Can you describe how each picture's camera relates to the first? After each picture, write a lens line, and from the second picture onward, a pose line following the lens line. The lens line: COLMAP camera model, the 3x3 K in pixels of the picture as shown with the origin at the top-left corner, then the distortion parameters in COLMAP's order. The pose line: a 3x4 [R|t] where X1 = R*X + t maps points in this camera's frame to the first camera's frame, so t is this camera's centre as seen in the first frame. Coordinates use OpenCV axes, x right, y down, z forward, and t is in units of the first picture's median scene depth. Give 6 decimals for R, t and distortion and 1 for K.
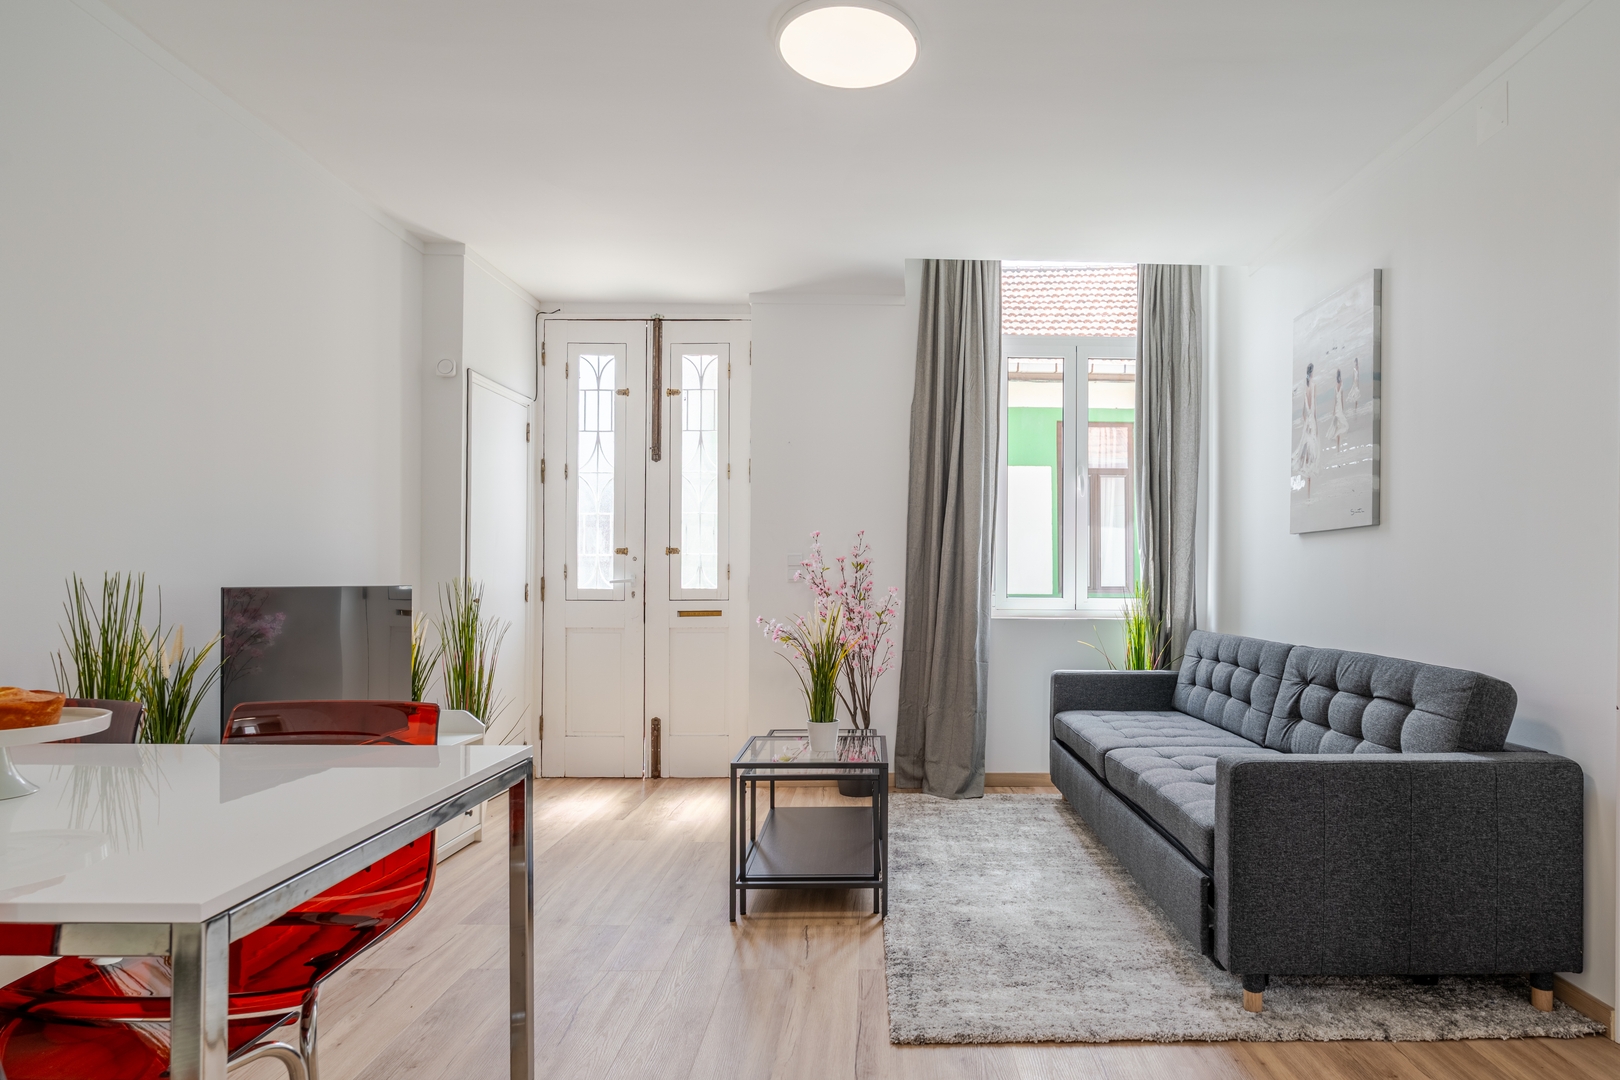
lens RADIAL K [[932.3, 0, 810.1], [0, 932.3, 579.1], [0, 0, 1]] dist [0.007721, 0.001020]
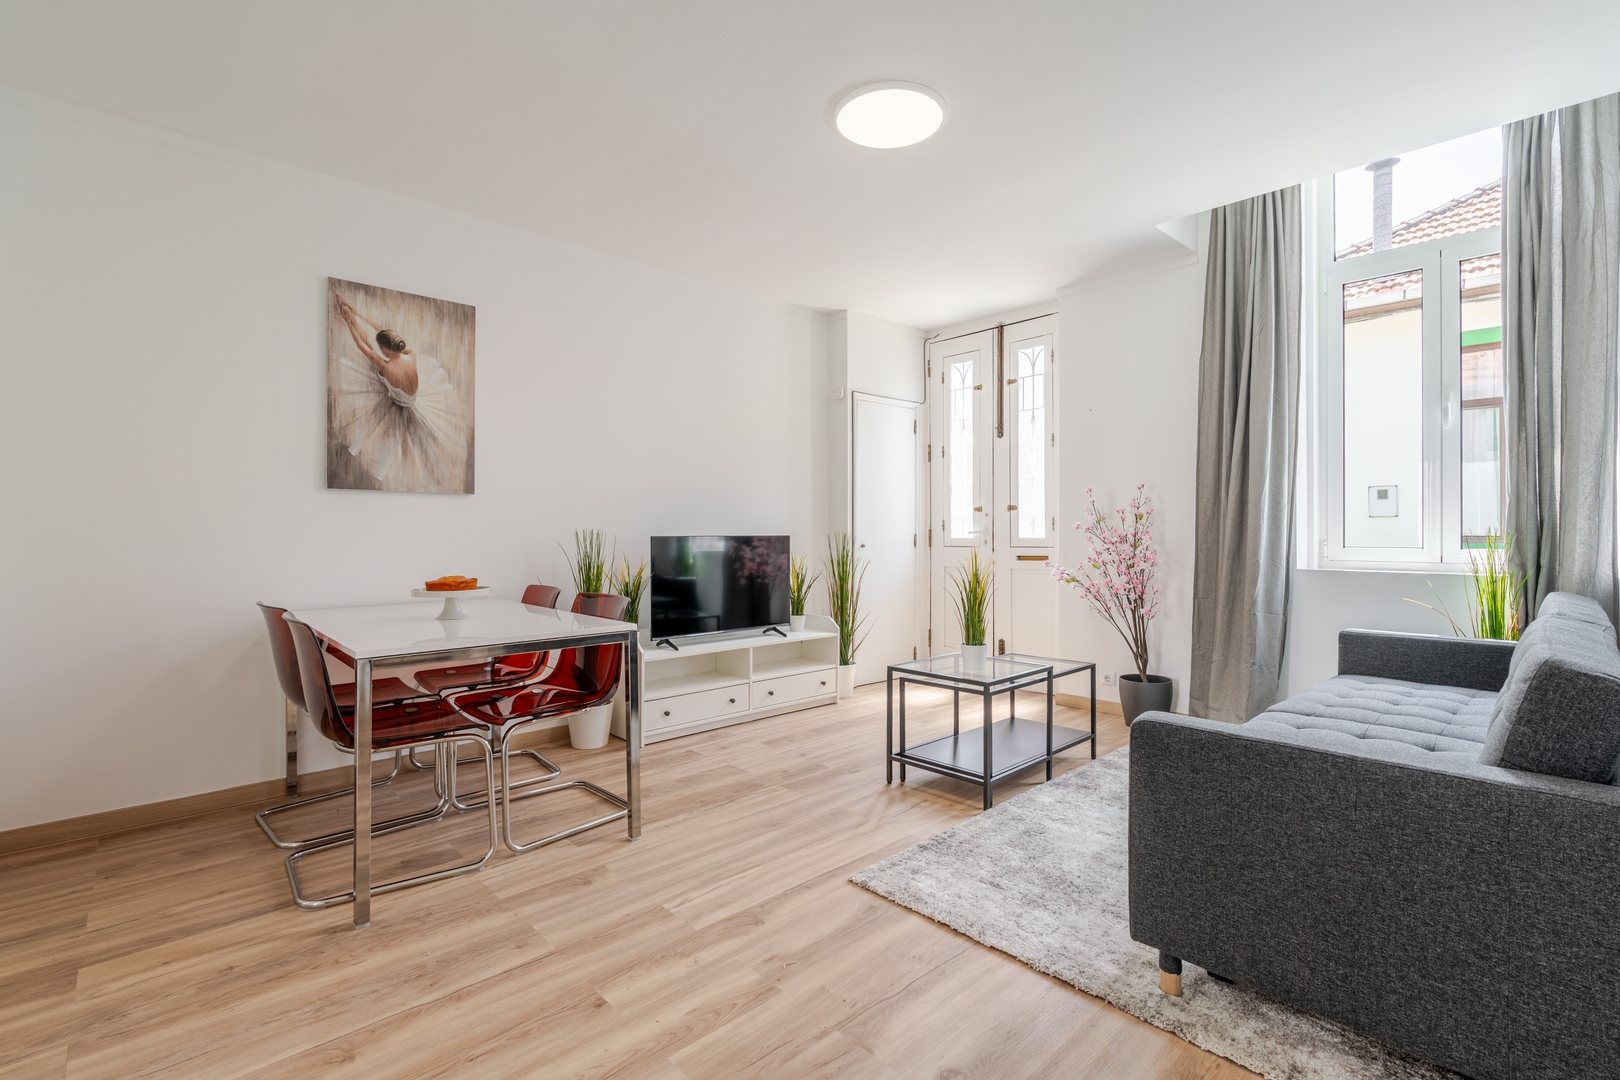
lens RADIAL K [[734.8, 0, 810.0], [0, 734.8, 540.0], [0, 0, 1]] dist [0.013441, -0.000184]
pose [[0.672768, 0.001721, -0.739852, 0.420508], [0.005828, 0.999954, 0.007626, 0.004201], [0.739831, -0.009443, 0.672727, 0.135682]]
